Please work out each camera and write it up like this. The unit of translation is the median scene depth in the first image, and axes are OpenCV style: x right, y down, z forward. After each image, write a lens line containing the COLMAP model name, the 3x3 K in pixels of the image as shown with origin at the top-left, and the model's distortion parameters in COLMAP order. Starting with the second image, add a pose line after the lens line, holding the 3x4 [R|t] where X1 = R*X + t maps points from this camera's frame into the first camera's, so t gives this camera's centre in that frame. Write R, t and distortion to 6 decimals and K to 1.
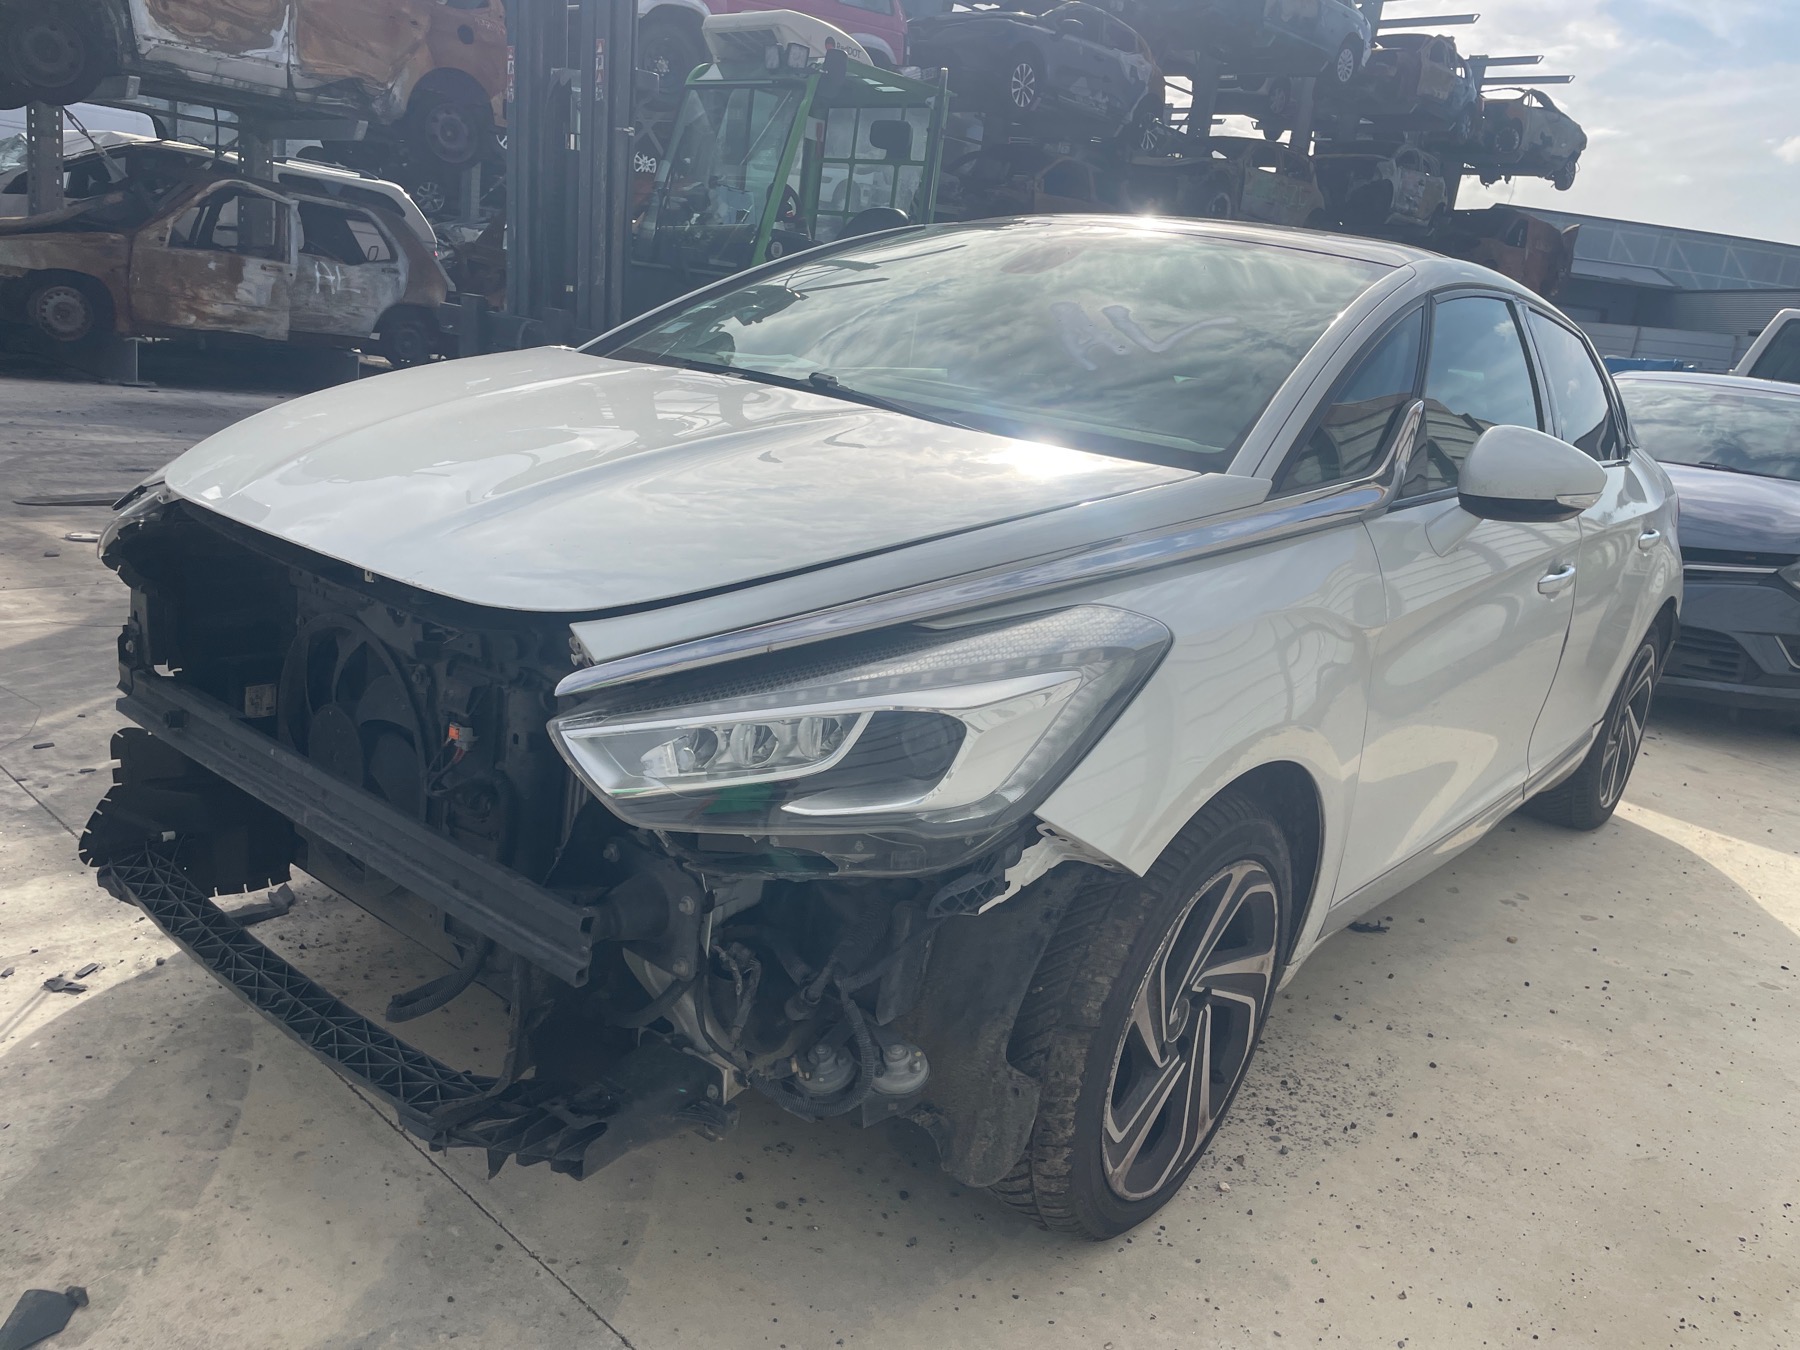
lens RADIAL K [[1489.4, 0, 900.0], [0, 1489.4, 675.0], [0, 0, 1]] dist [0.083488, -0.131175]
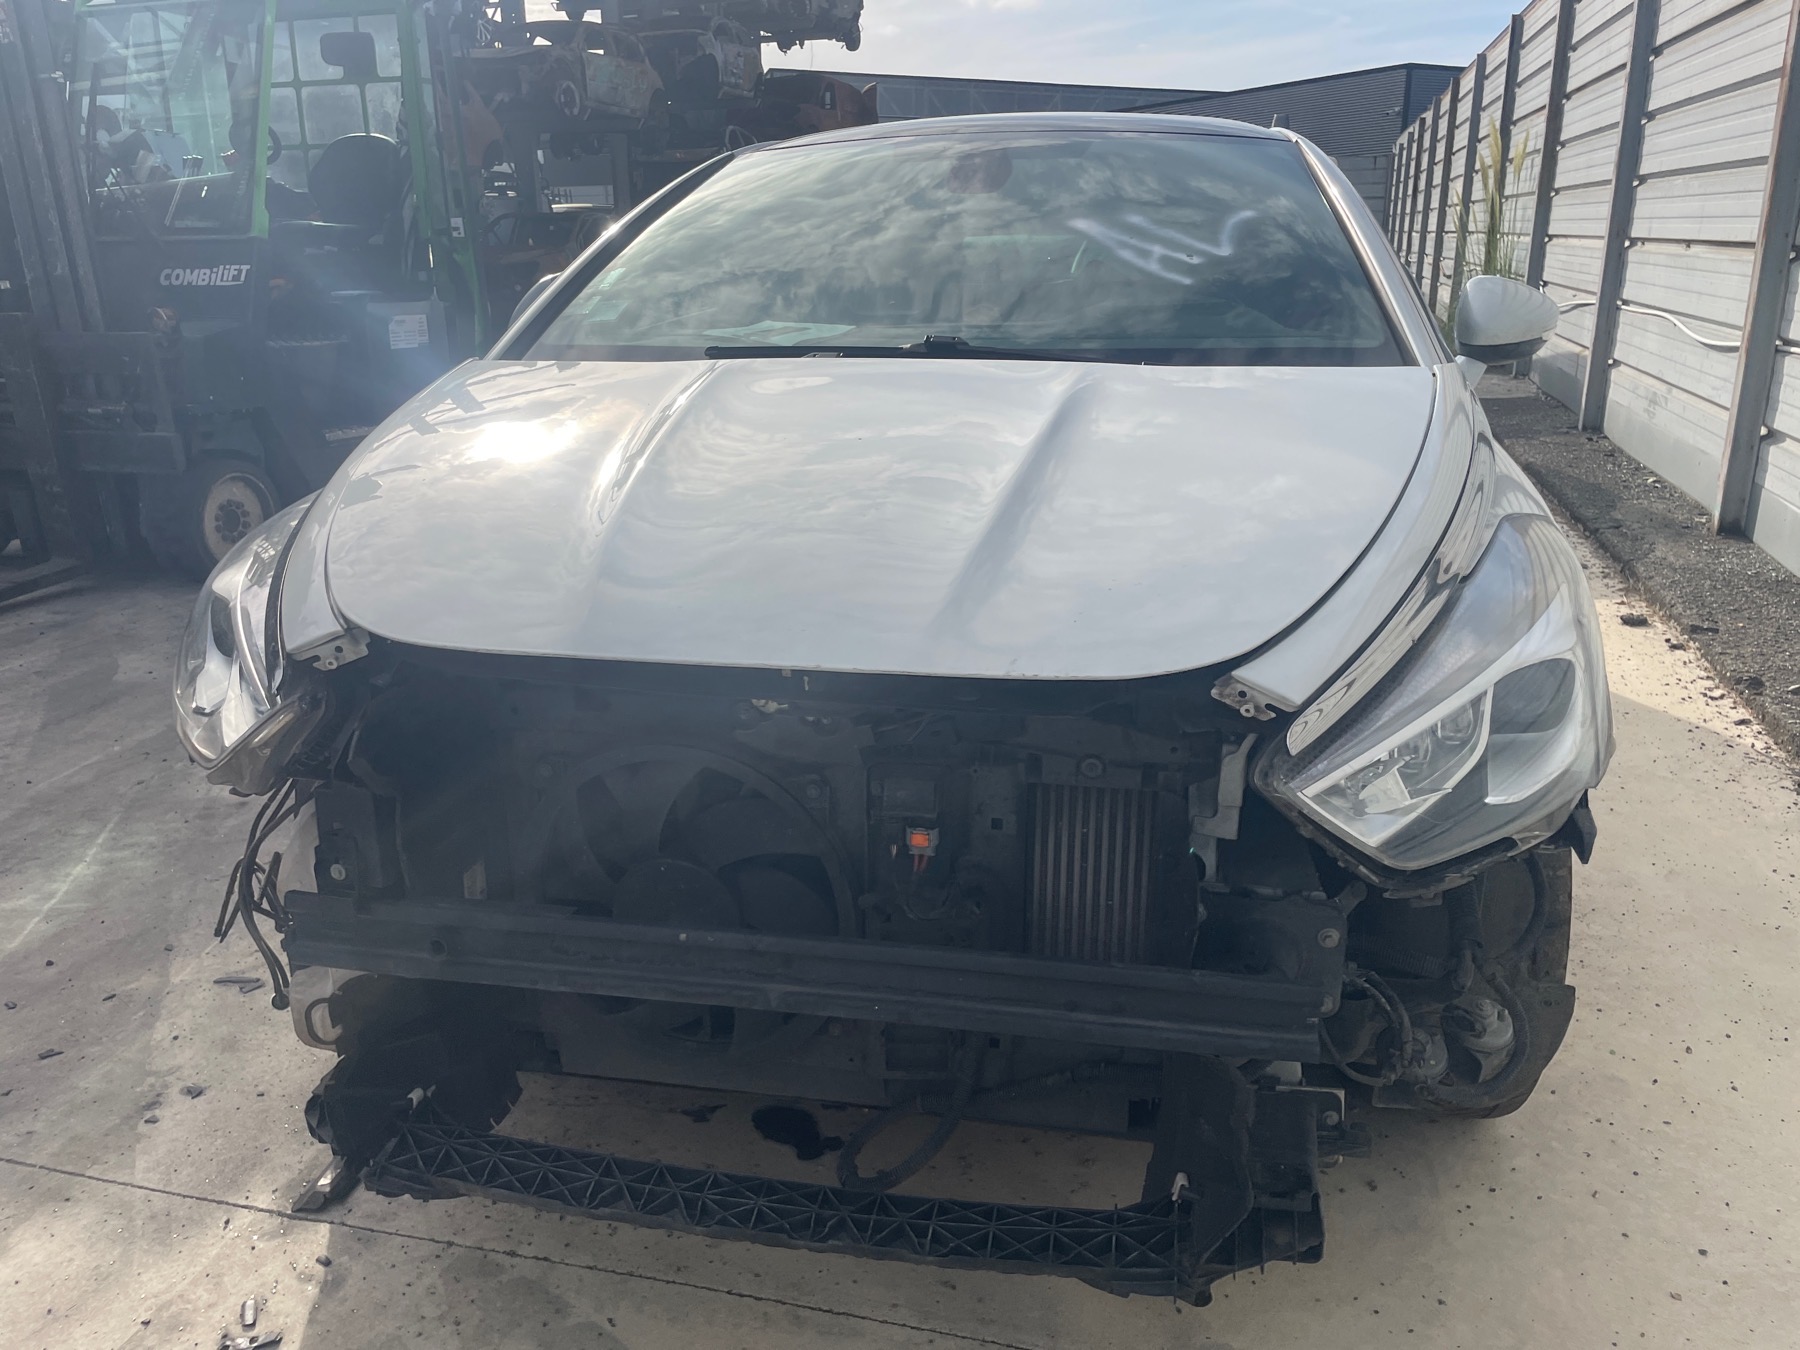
lens RADIAL K [[1489.4, 0, 900.0], [0, 1489.4, 675.0], [0, 0, 1]] dist [0.083488, -0.131175]
pose [[0.870337, -0.258901, 0.418908, -0.096228], [0.228558, 0.965847, 0.122071, -0.023661], [-0.436205, -0.010498, 0.899786, 0.040494]]
